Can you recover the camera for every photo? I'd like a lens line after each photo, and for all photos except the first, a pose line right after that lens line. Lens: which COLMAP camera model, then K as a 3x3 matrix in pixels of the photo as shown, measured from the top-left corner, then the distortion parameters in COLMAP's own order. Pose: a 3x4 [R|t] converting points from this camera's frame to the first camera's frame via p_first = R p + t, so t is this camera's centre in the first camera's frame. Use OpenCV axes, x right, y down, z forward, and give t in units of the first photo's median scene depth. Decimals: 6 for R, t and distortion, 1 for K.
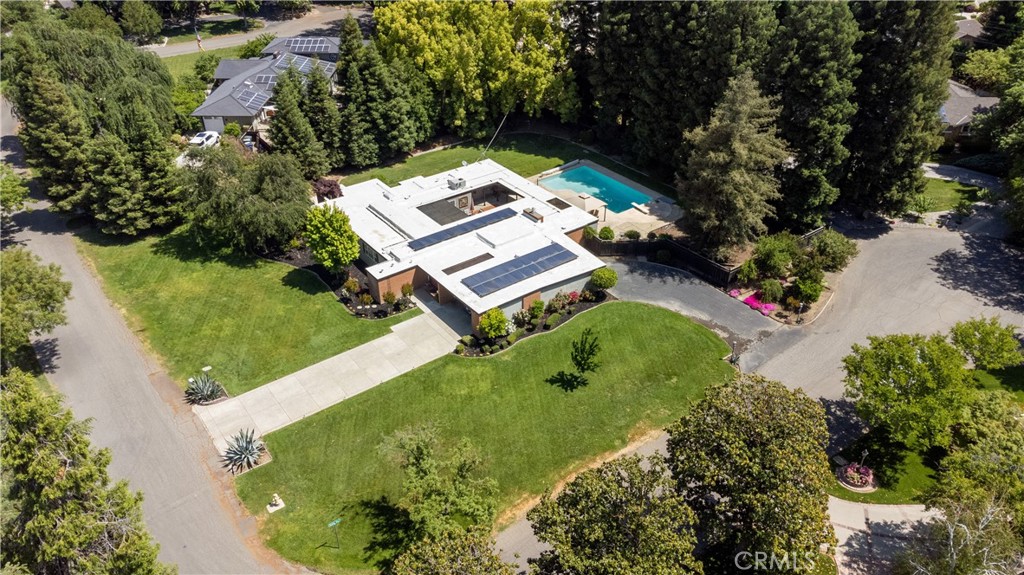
lens RADIAL K [[762.4, 0, 510.6], [0, 762.4, 289.4], [0, 0, 1]] dist [0.026756, 0.048336]
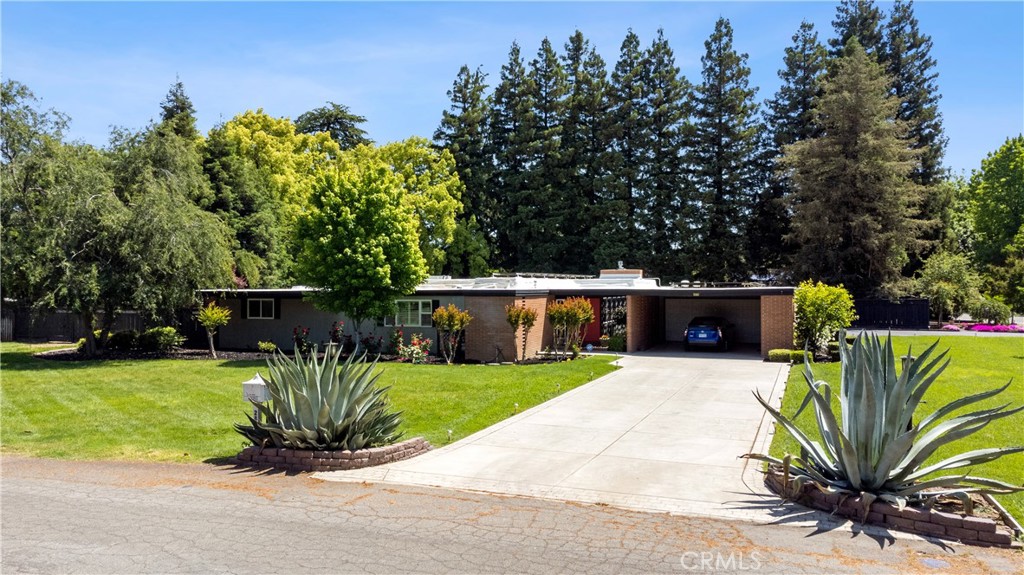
lens RADIAL K [[762.4, 0, 509.2], [0, 762.4, 286.9], [0, 0, 1]] dist [0.026756, 0.048336]
pose [[0.848300, 0.005053, 0.529491, -0.366248], [0.288029, 0.834678, -0.469417, 0.168135], [-0.444327, 0.550715, 0.706602, 0.627928]]
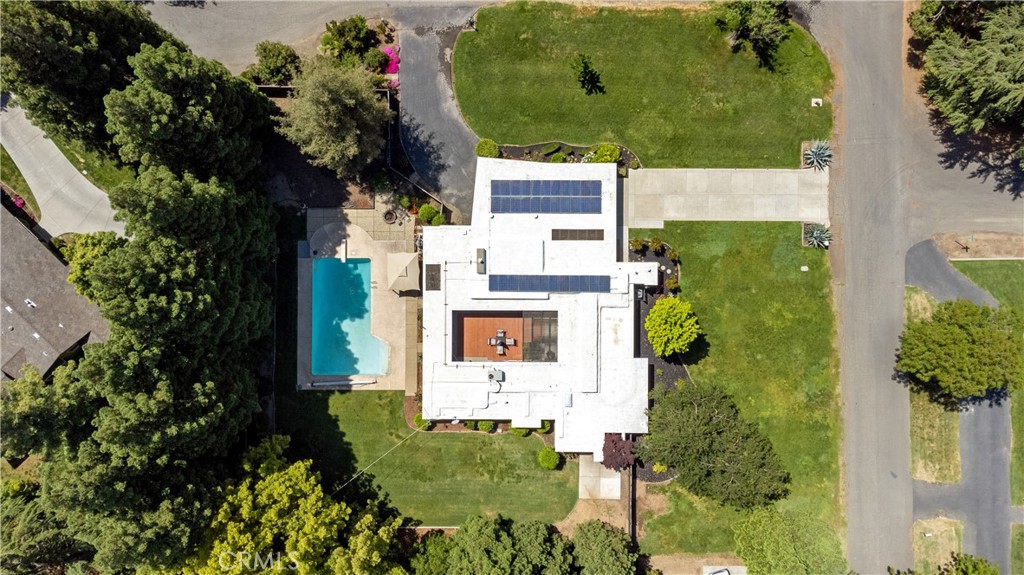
lens RADIAL K [[762.4, 0, 516.0], [0, 762.4, 290.6], [0, 0, 1]] dist [0.026756, 0.048336]
pose [[-0.798283, -0.602167, 0.011834, -0.042283], [0.337978, -0.431616, 0.836348, -0.936258], [-0.498514, 0.671642, 0.548071, 0.465999]]
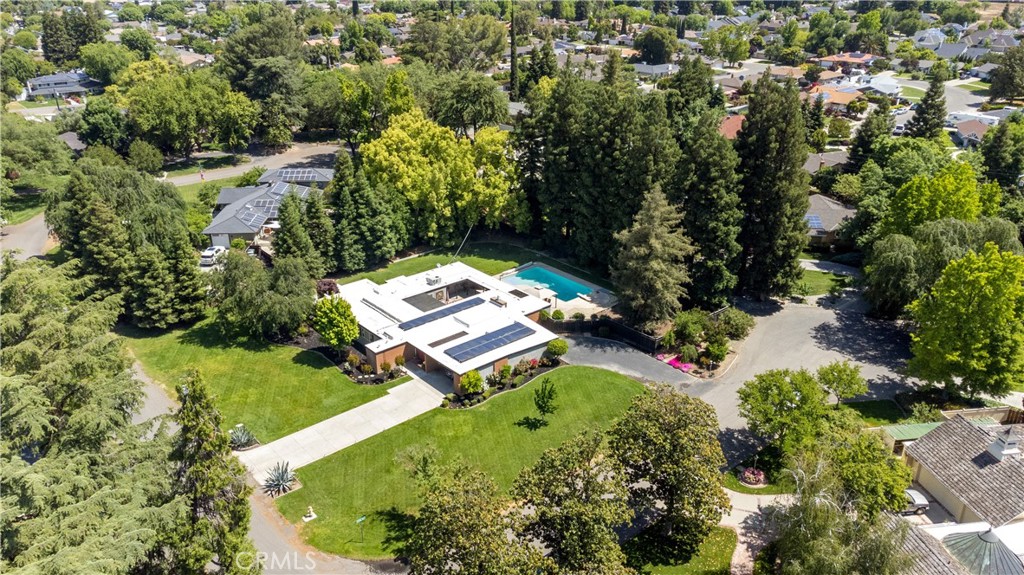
lens RADIAL K [[762.4, 0, 512.7], [0, 762.4, 289.2], [0, 0, 1]] dist [0.026756, 0.048336]
pose [[0.997461, -0.023371, 0.067277, -0.030184], [0.033983, 0.986337, -0.161199, 0.082866], [-0.062590, 0.163076, 0.984626, -0.225314]]
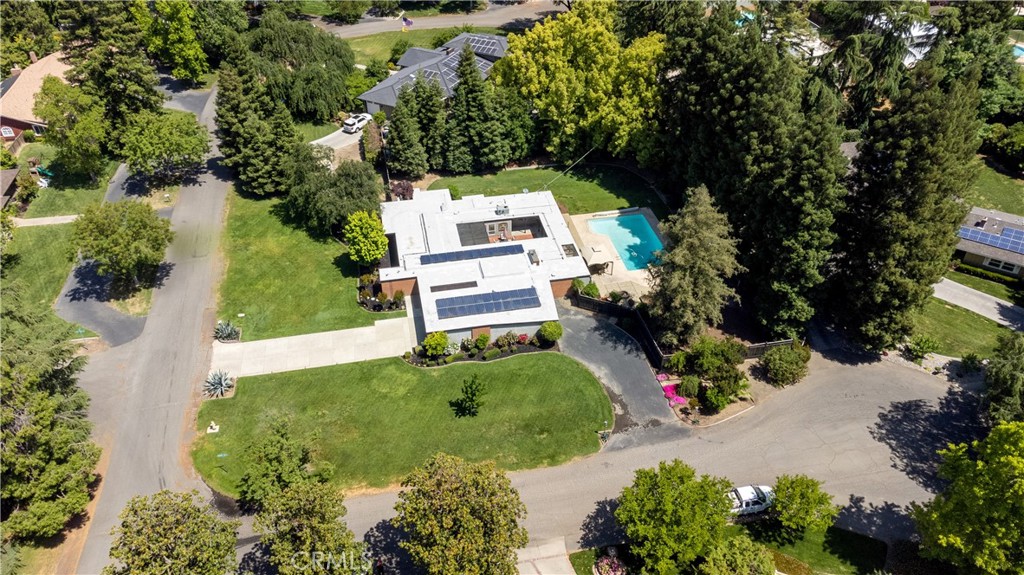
lens RADIAL K [[762.4, 0, 511.2], [0, 762.4, 287.5], [0, 0, 1]] dist [0.026756, 0.048336]
pose [[0.901446, 0.266412, -0.341202, 0.407487], [-0.239941, 0.963538, 0.118417, -0.183298], [0.360309, -0.024878, 0.932501, -0.086244]]
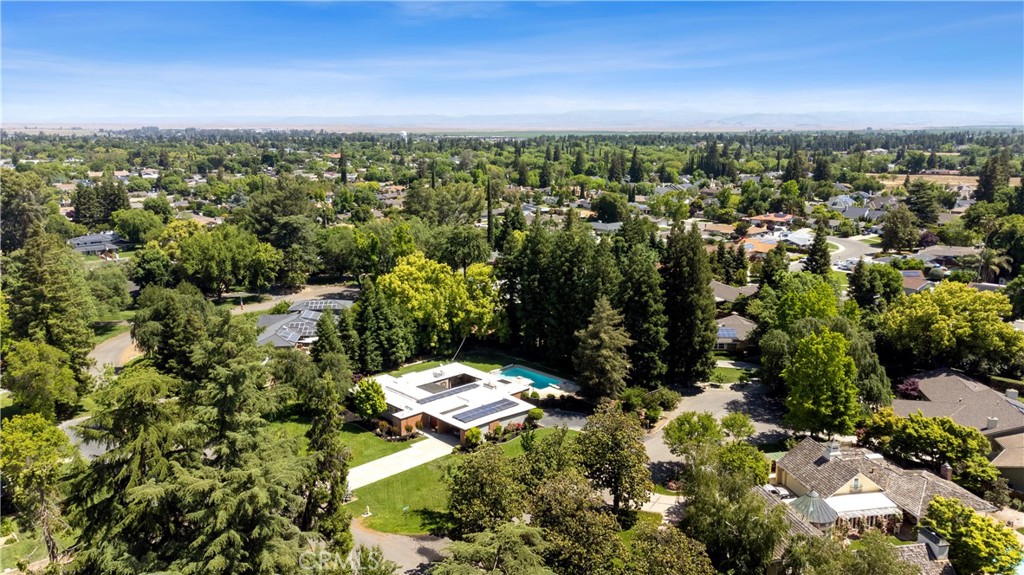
lens RADIAL K [[762.4, 0, 514.0], [0, 762.4, 282.8], [0, 0, 1]] dist [0.026756, 0.048336]
pose [[0.993265, -0.017640, 0.114512, -0.103911], [0.058582, 0.929161, -0.365004, 0.301784], [-0.099962, 0.369254, 0.923937, -0.610122]]
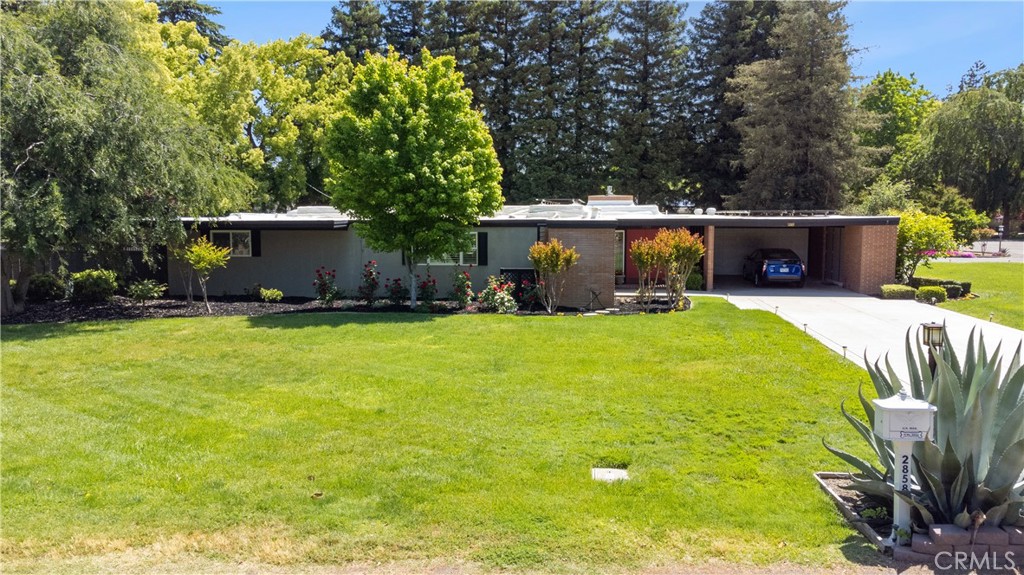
lens RADIAL K [[762.4, 0, 510.2], [0, 762.4, 284.8], [0, 0, 1]] dist [0.026756, 0.048336]
pose [[0.683704, -0.063927, 0.726954, -0.422521], [0.398126, 0.867526, -0.298152, 0.088756], [-0.611591, 0.493267, 0.618582, 0.744858]]
